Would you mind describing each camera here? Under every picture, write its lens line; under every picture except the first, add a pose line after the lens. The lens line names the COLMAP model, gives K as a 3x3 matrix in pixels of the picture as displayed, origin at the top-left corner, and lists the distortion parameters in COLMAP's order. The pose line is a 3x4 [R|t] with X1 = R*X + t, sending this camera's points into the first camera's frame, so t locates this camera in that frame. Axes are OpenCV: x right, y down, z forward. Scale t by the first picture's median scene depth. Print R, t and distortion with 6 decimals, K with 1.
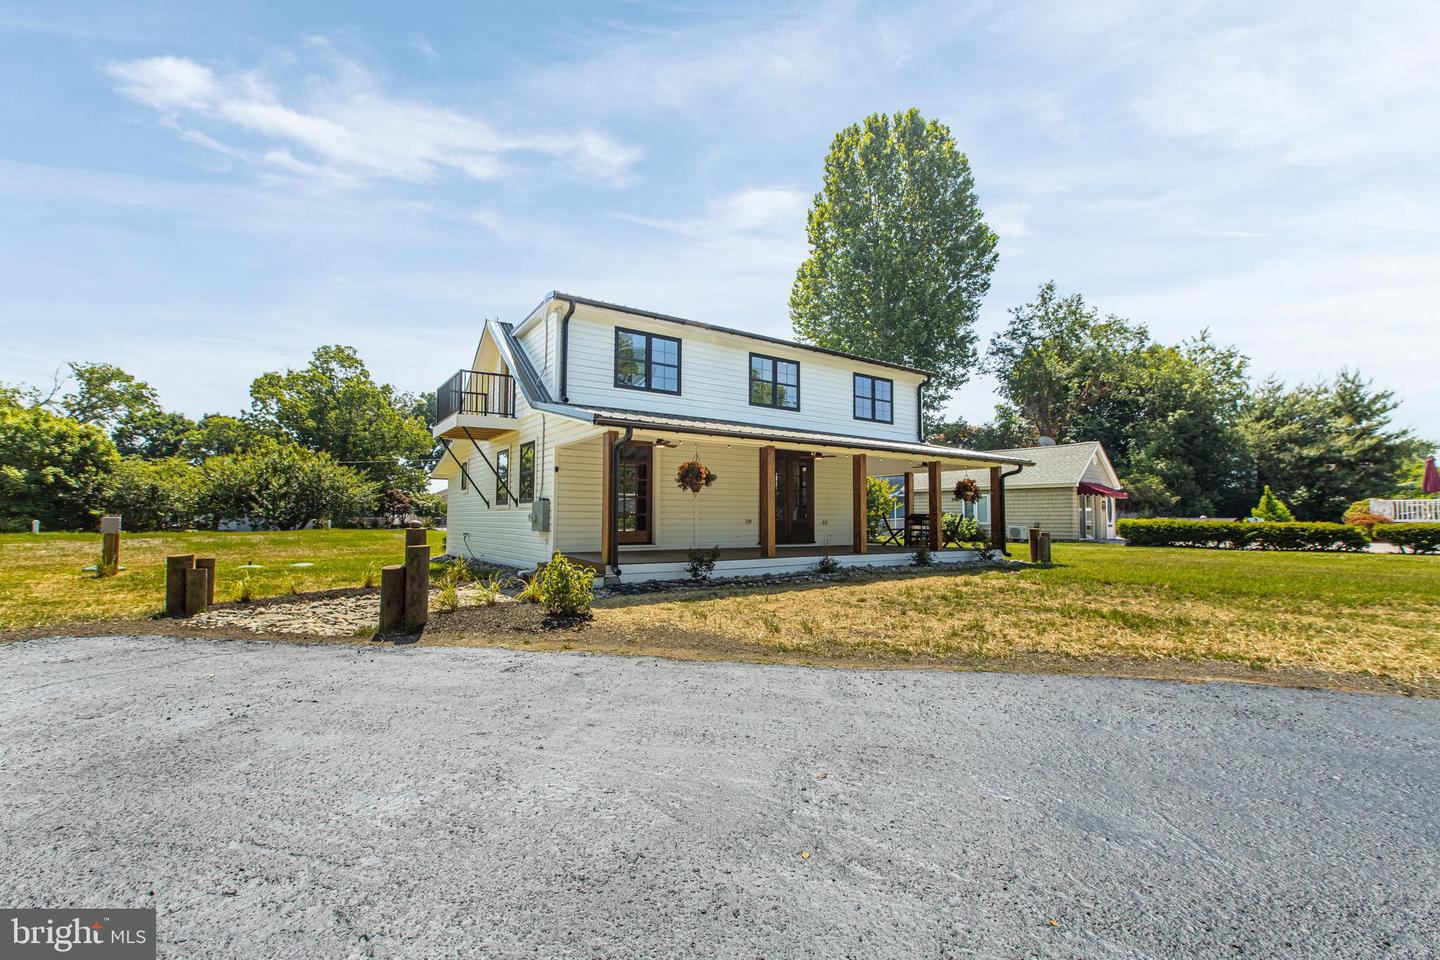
lens RADIAL K [[638.4, 0, 721.0], [0, 638.4, 513.7], [0, 0, 1]] dist [0.002262, 0.000171]
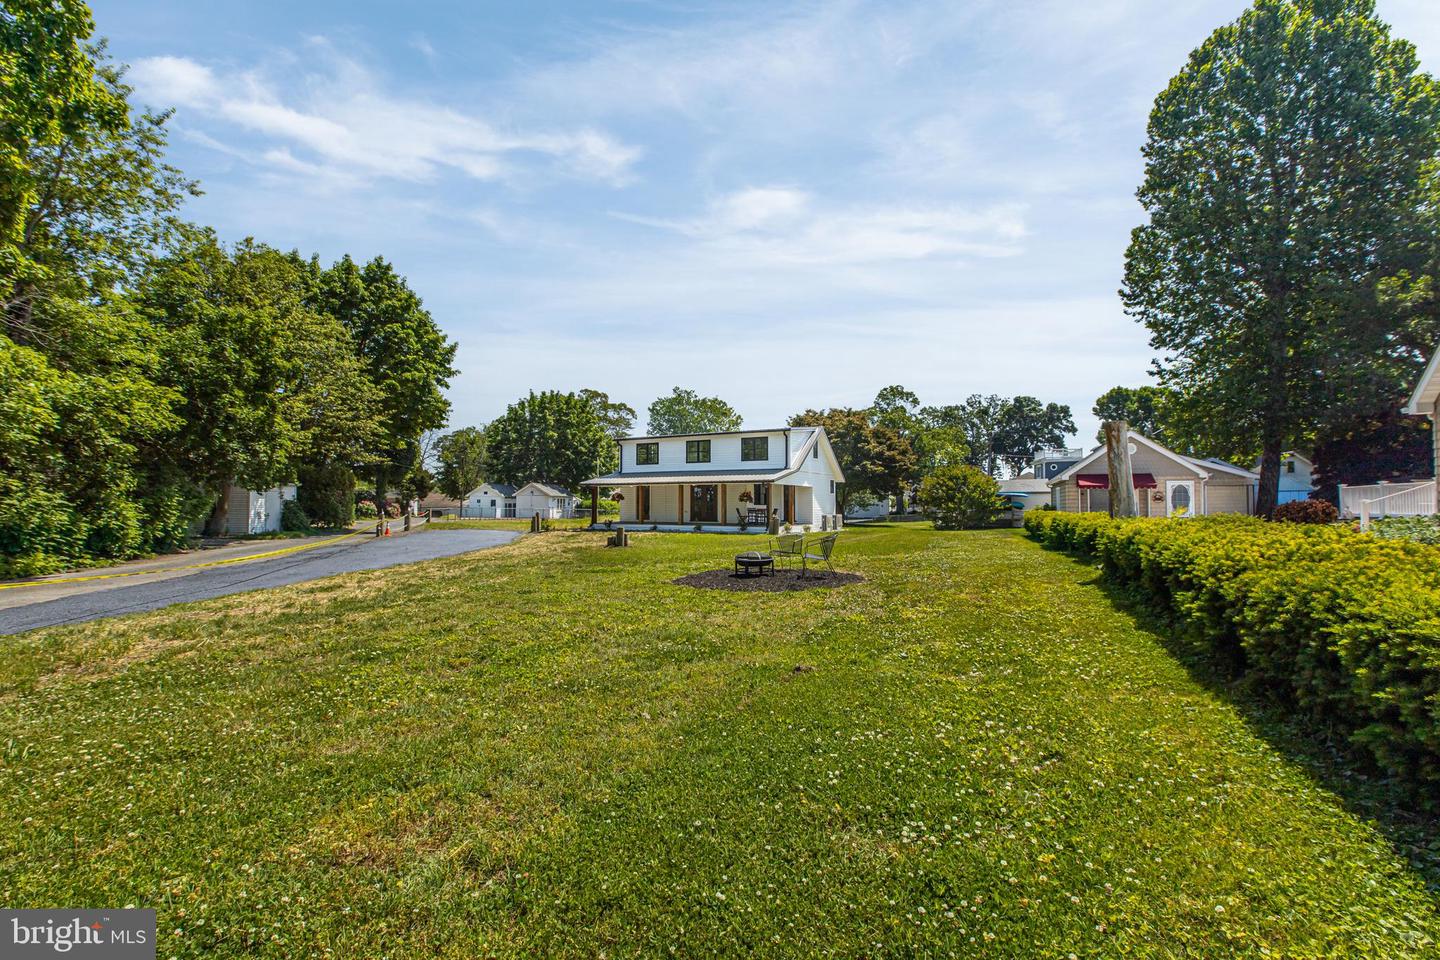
lens RADIAL K [[638.4, 0, 721.0], [0, 638.4, 513.7], [0, 0, 1]] dist [0.002262, 0.000171]
pose [[0.458259, 0.006310, -0.888796, 2.286886], [0.017392, 0.999720, 0.016065, -0.015504], [0.888648, -0.022820, 0.458021, 0.004177]]
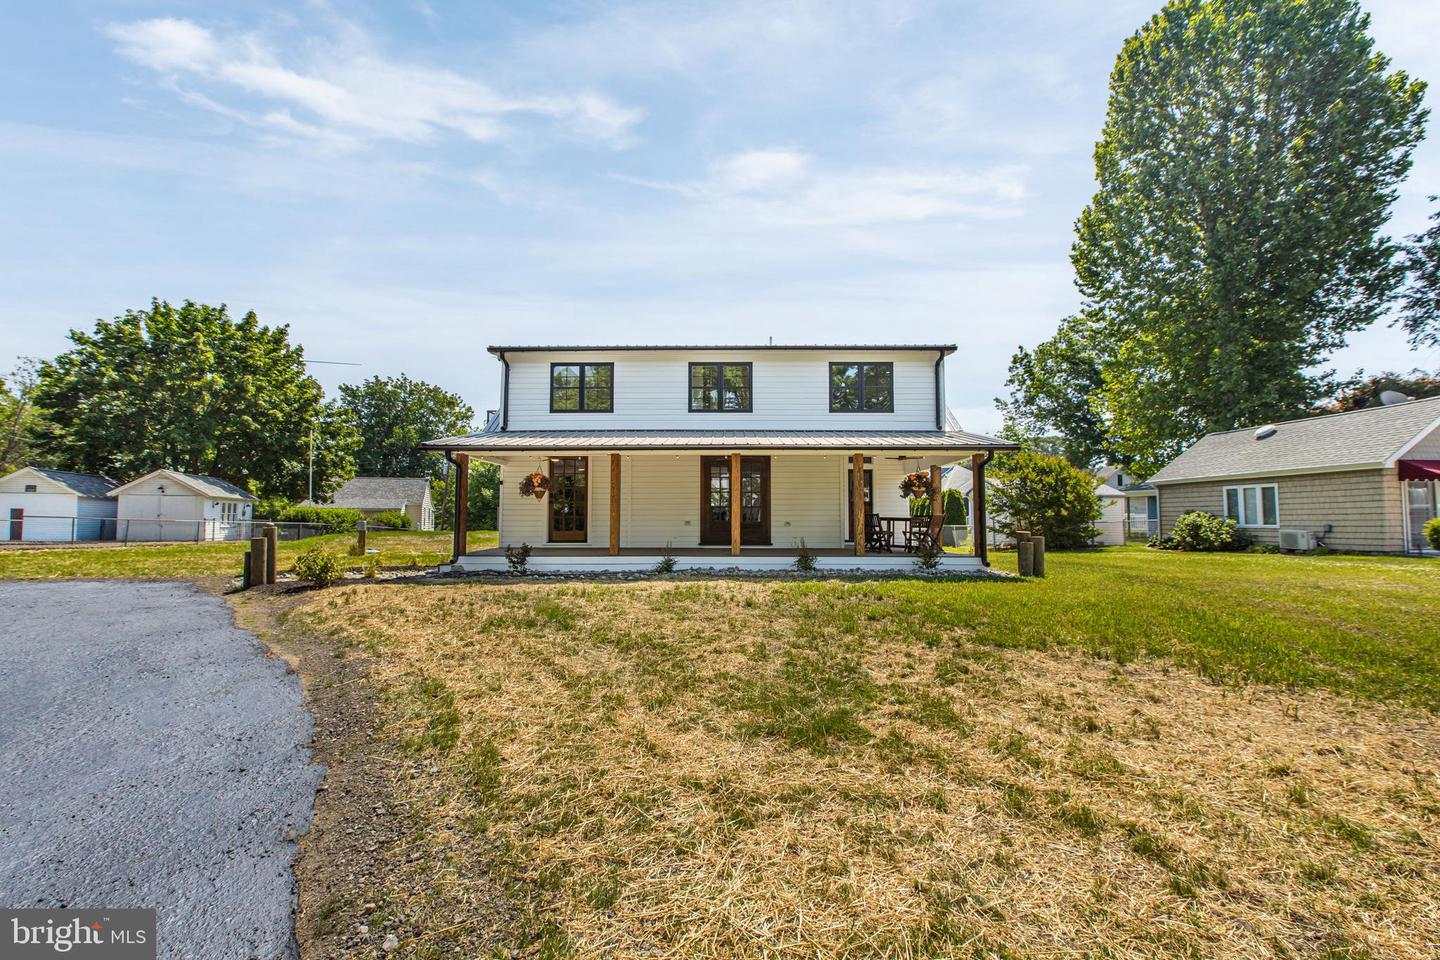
lens RADIAL K [[638.4, 0, 721.0], [0, 638.4, 513.7], [0, 0, 1]] dist [0.002262, 0.000171]
pose [[0.815492, -0.011657, -0.578651, 0.708194], [0.008141, 0.999929, -0.008671, 0.005911], [0.578711, 0.002360, 0.815529, 0.175907]]
